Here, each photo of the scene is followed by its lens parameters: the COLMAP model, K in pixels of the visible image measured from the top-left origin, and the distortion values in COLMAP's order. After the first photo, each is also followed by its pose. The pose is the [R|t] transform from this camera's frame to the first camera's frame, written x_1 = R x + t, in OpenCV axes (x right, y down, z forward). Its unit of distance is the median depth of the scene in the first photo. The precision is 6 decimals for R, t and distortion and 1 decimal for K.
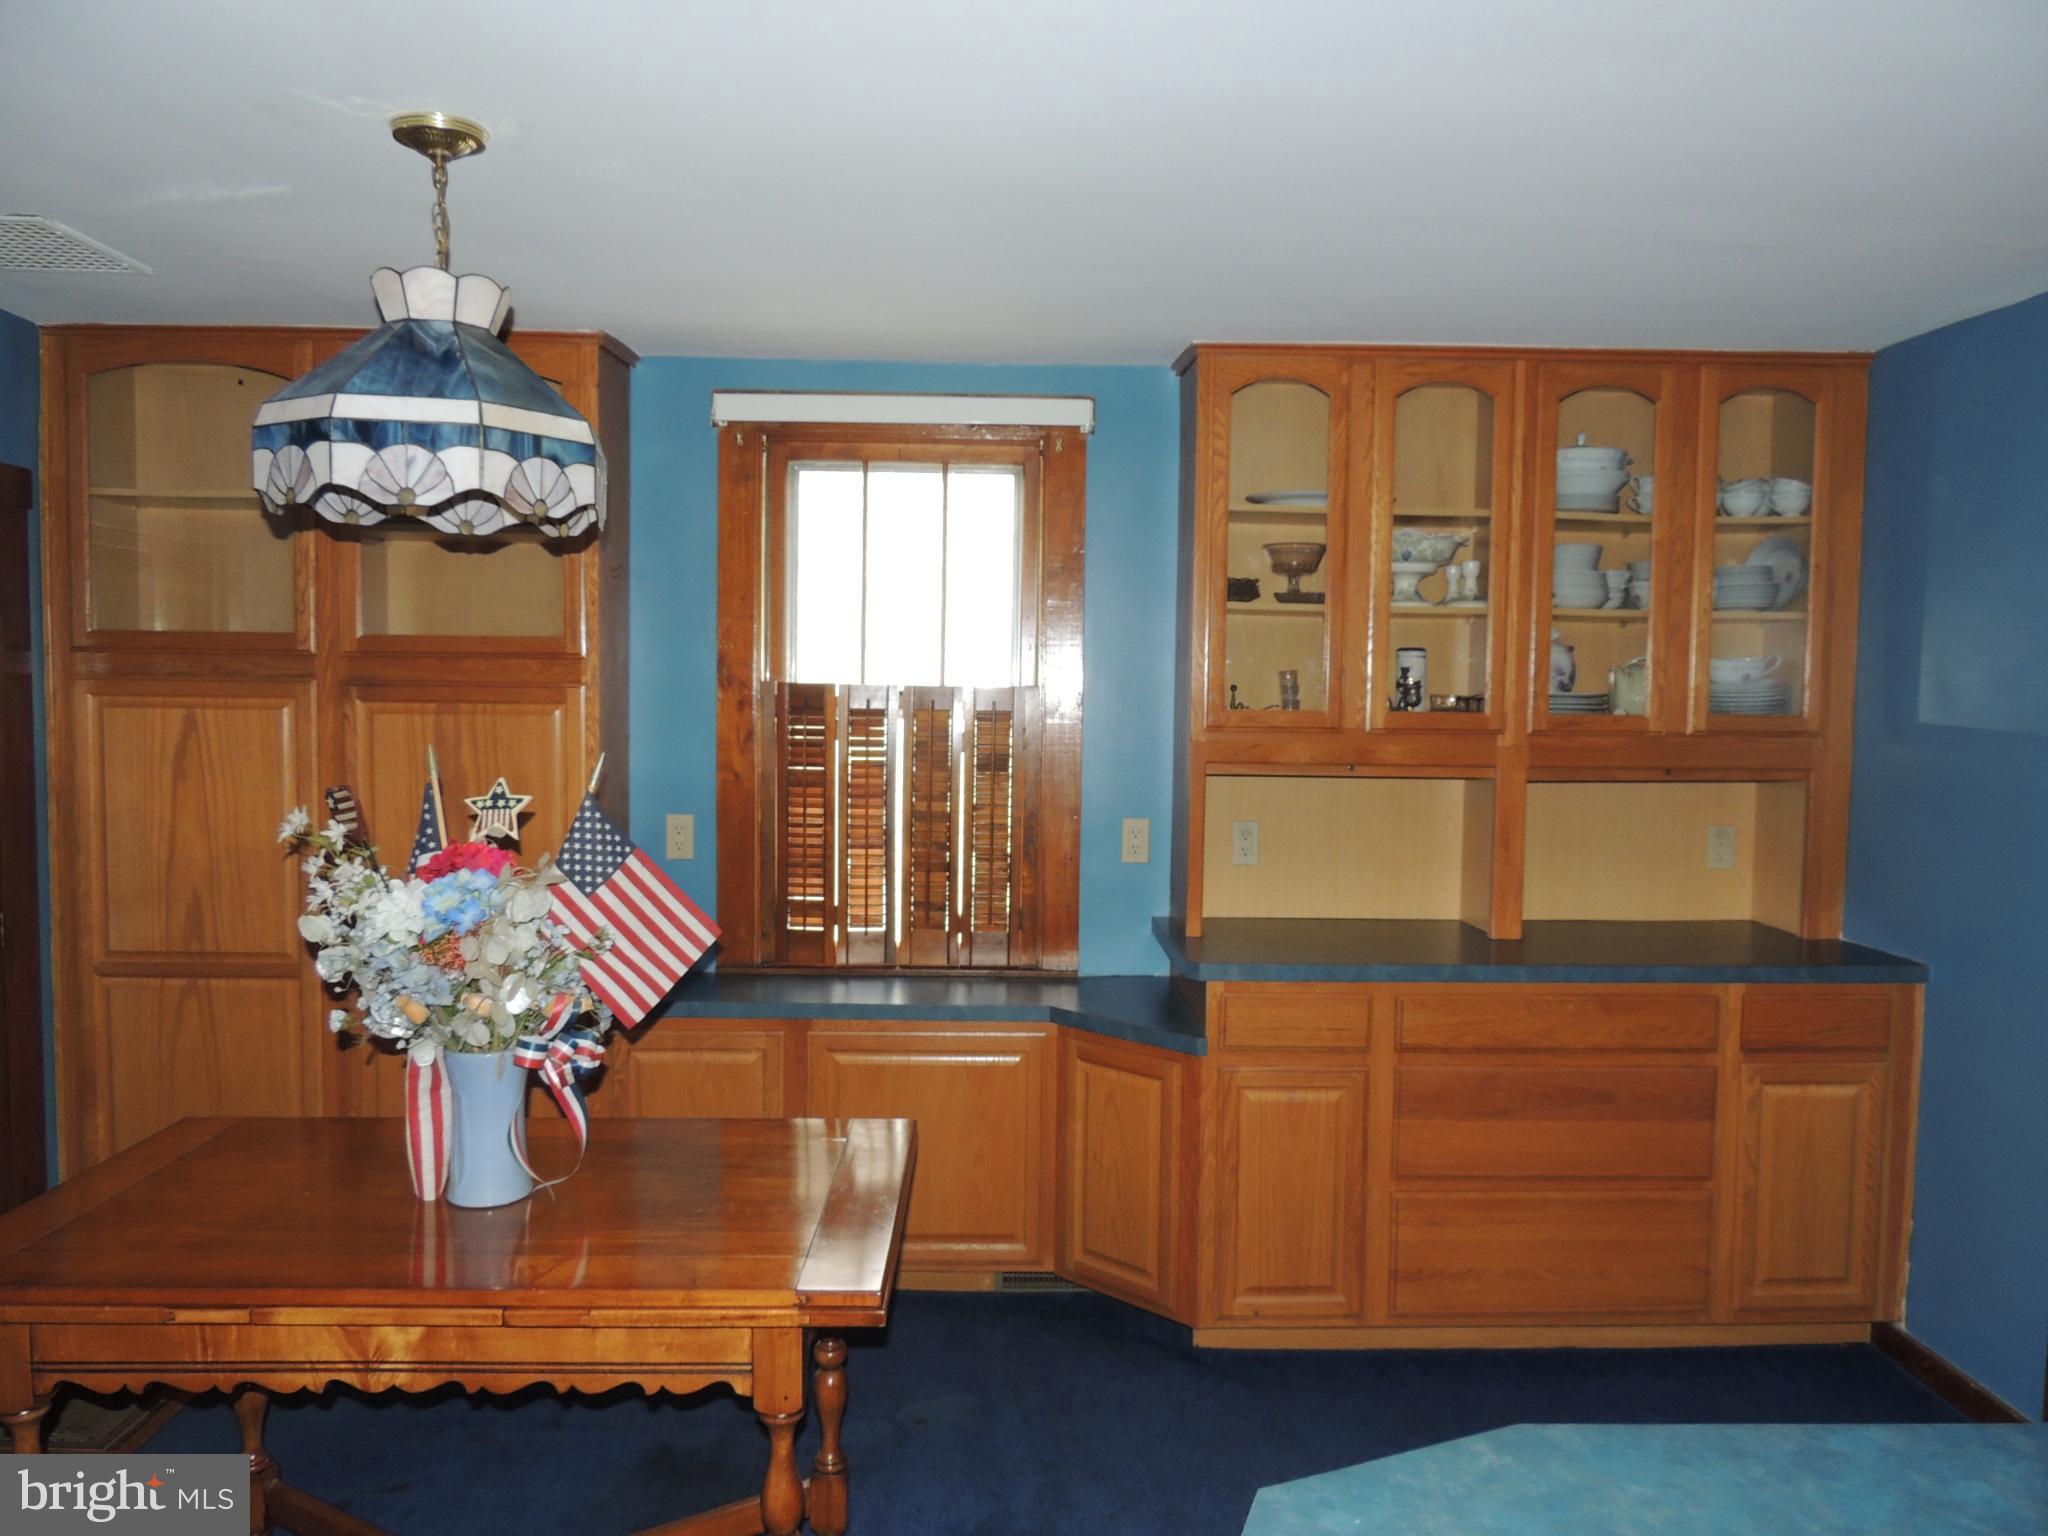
lens RADIAL K [[1474.6, 0, 1024.0], [0, 1474.6, 768.0], [0, 0, 1]] dist [-0.030497, -0.001948]
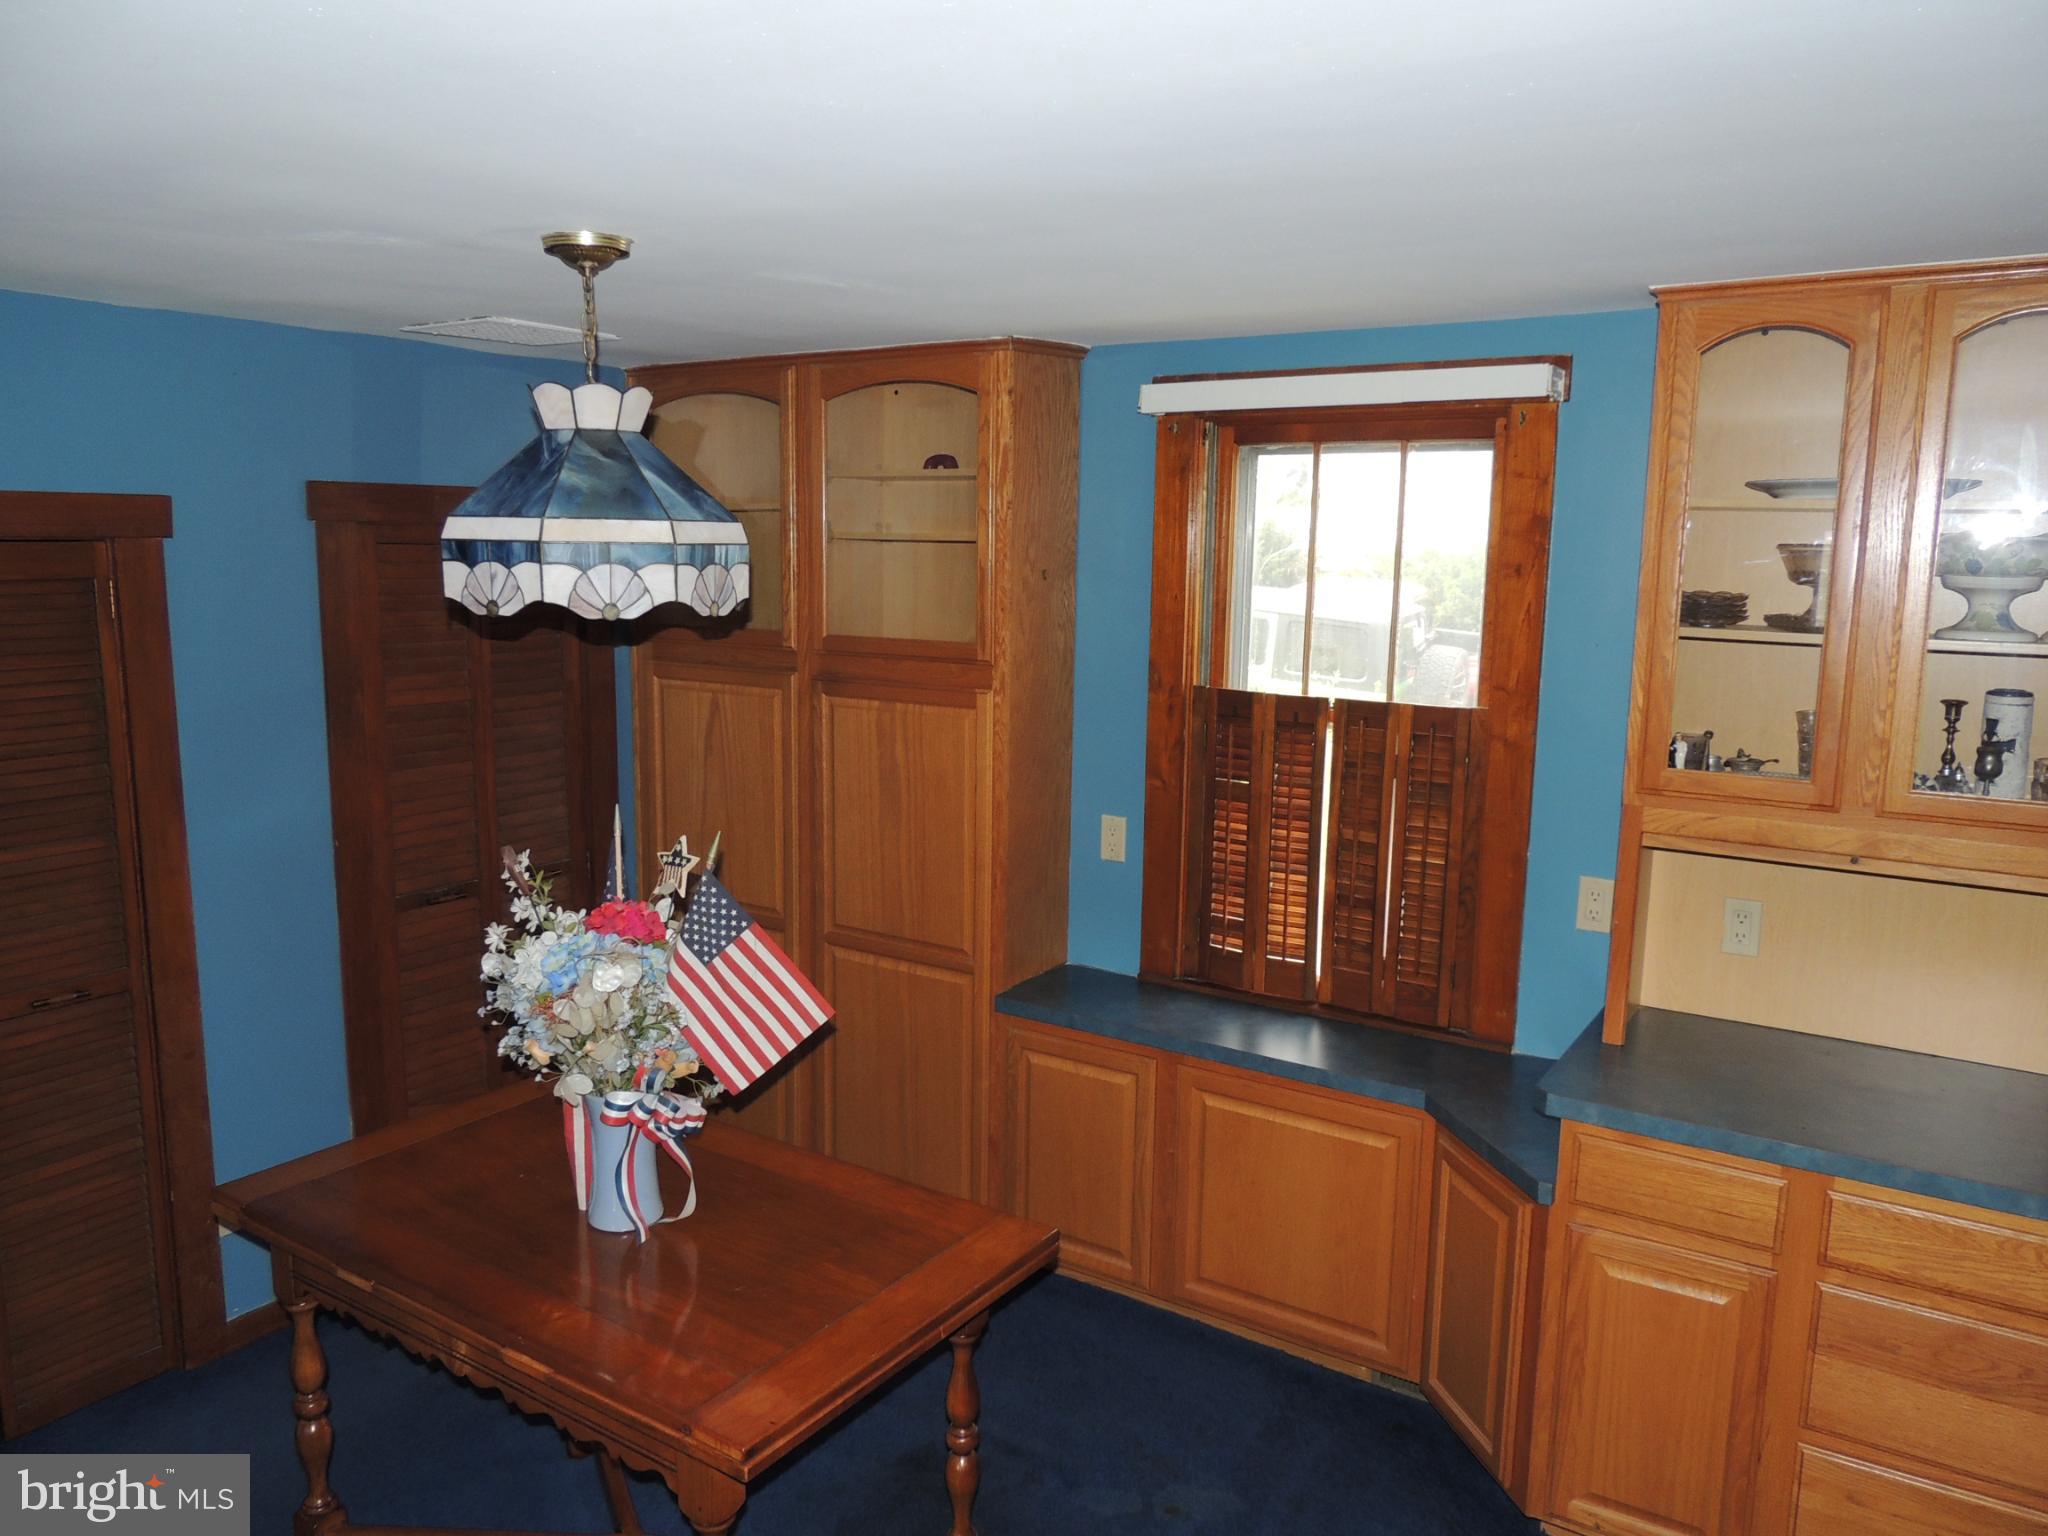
lens RADIAL K [[1469.8, 0, 1024.0], [0, 1469.8, 768.0], [0, 0, 1]] dist [-0.022373, 0.002998]
pose [[0.816587, 0.086921, -0.570640, 0.305951], [-0.036448, 0.994389, 0.099311, -0.106179], [0.576070, -0.060297, 0.815173, 0.180308]]
